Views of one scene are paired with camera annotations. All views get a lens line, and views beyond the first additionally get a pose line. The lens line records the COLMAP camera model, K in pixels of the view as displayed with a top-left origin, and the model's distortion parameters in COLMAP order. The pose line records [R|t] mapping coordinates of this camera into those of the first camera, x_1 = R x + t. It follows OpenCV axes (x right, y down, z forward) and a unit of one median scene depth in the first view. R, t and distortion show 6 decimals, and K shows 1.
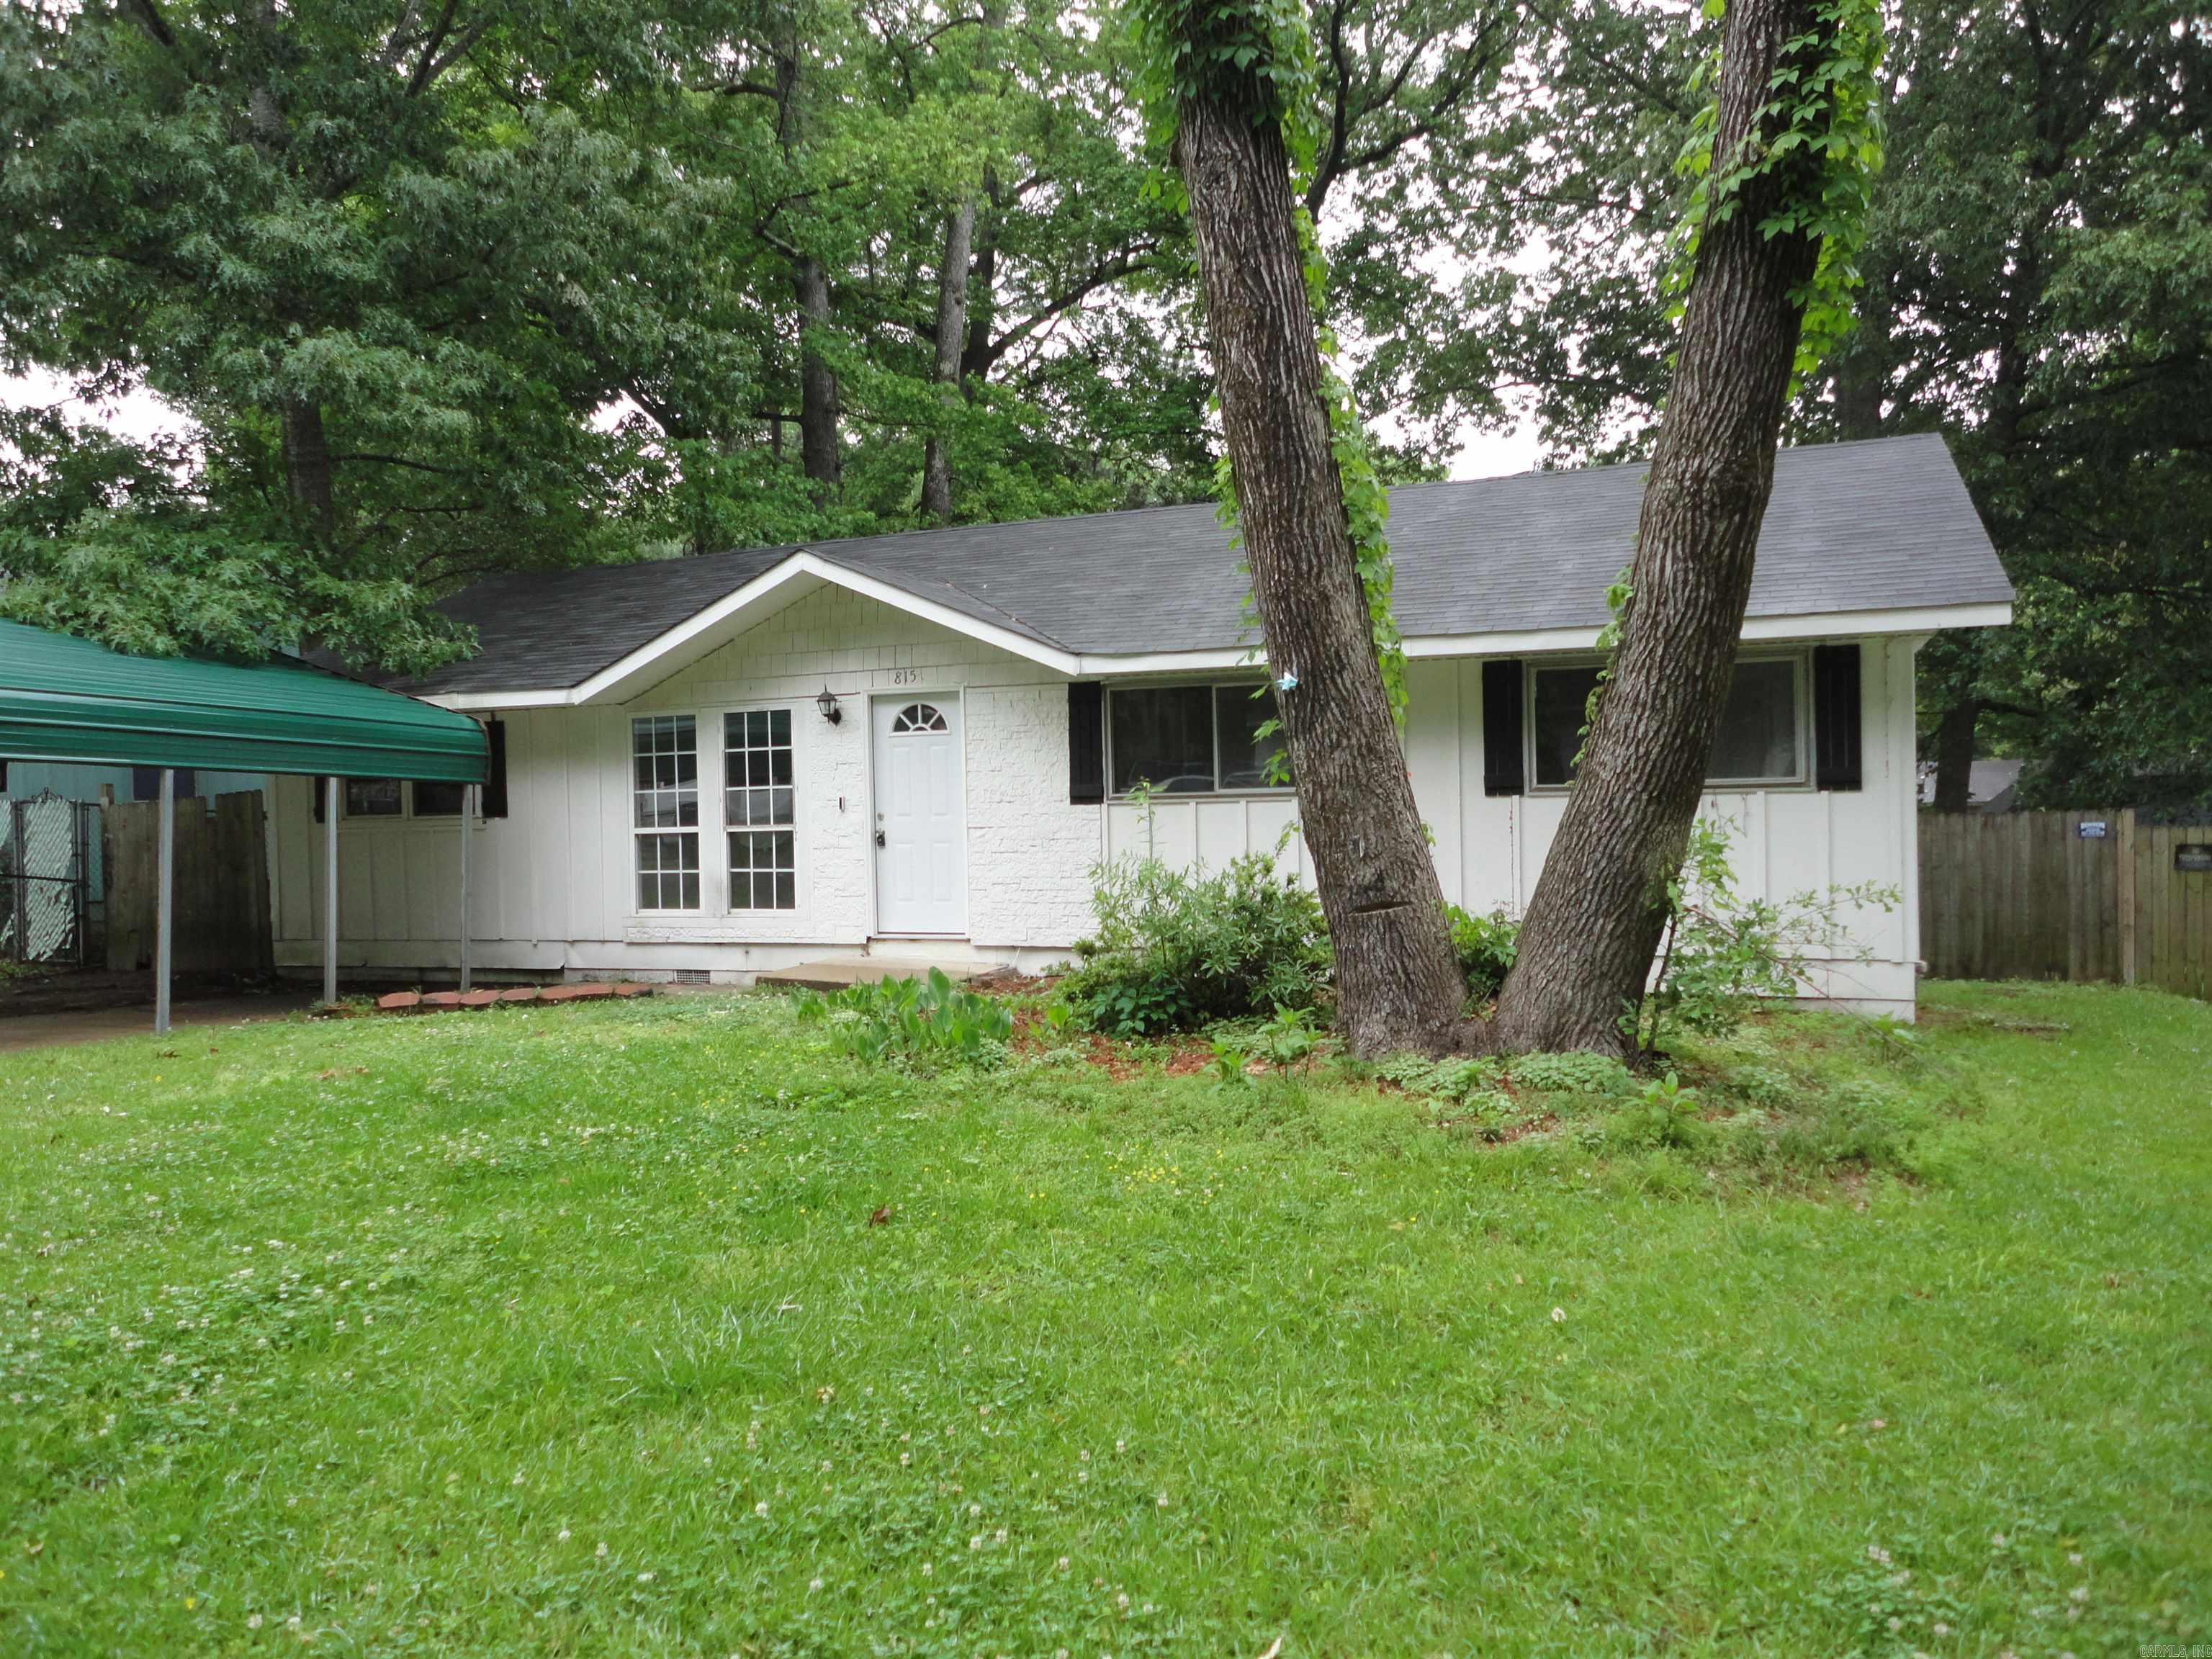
lens RADIAL K [[1629.2, 0, 1112.3], [0, 1629.2, 824.5], [0, 0, 1]] dist [-0.000523, 0.006754]
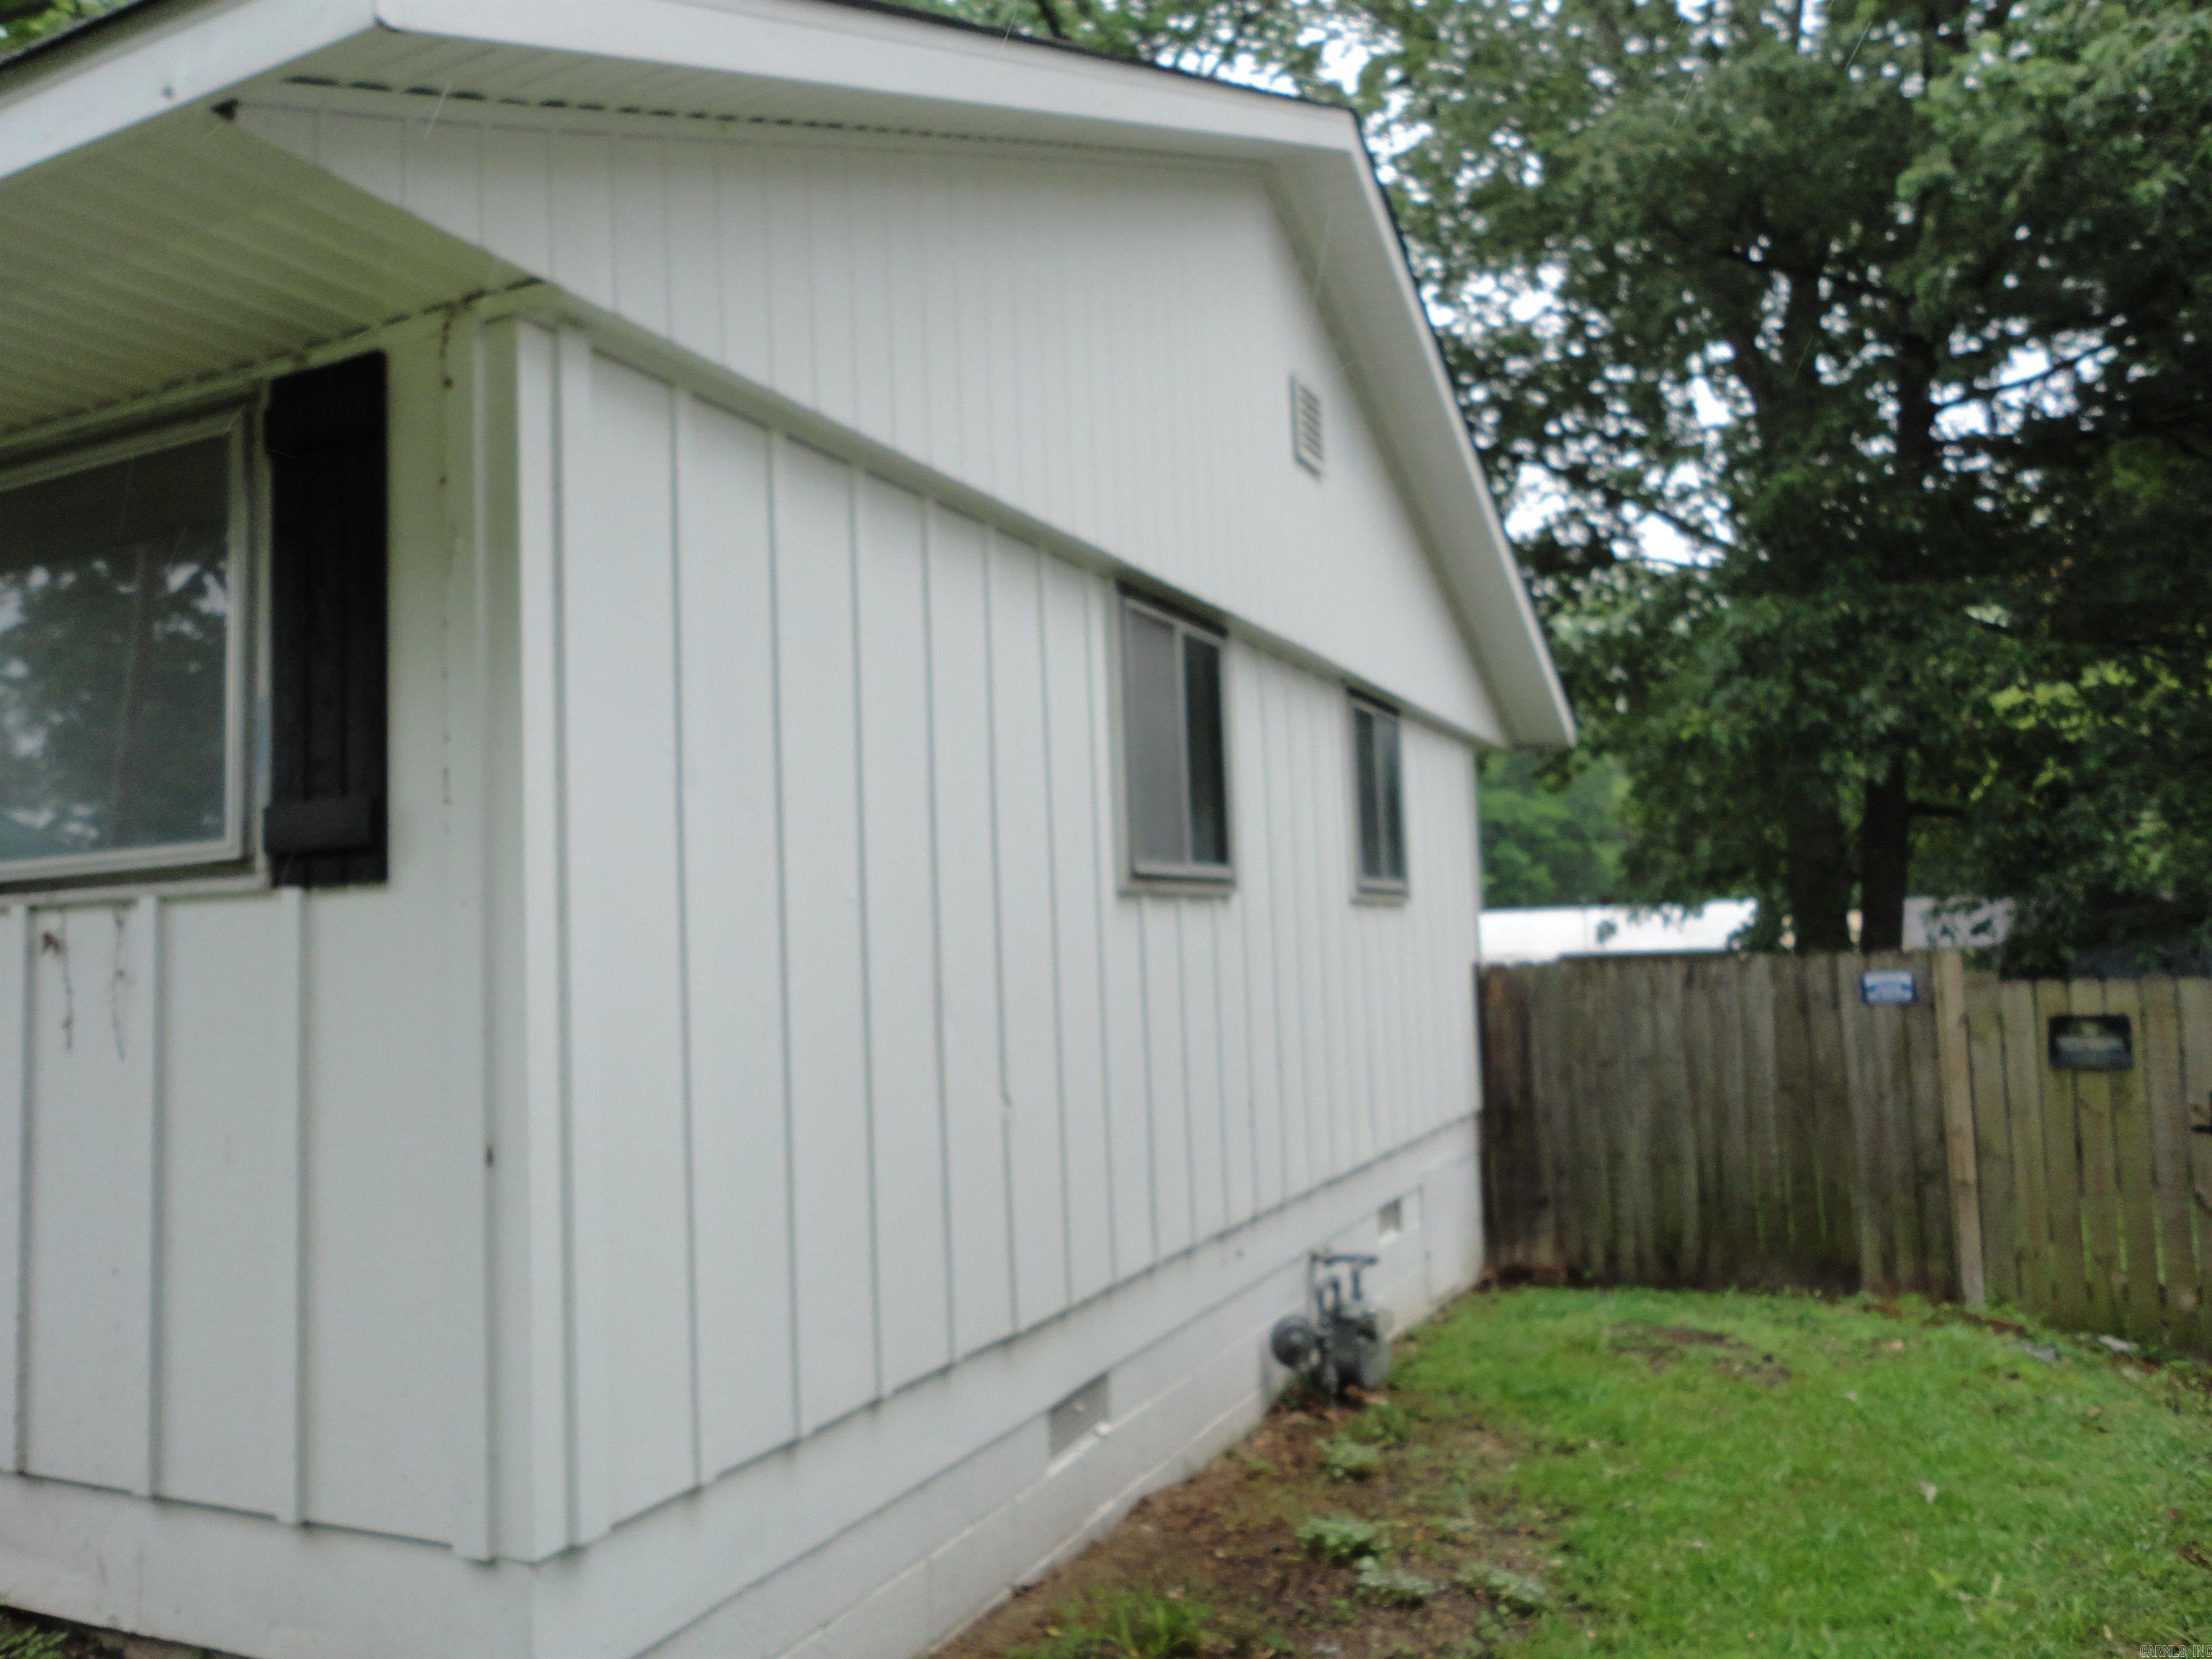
lens RADIAL K [[1629.2, 0, 1100.1], [0, 1629.2, 831.1], [0, 0, 1]] dist [-0.000523, 0.006754]
pose [[0.998297, -0.020701, -0.054533, 0.509992], [0.015434, 0.995330, -0.095294, -0.001384], [0.056251, 0.094290, 0.993954, 0.633602]]
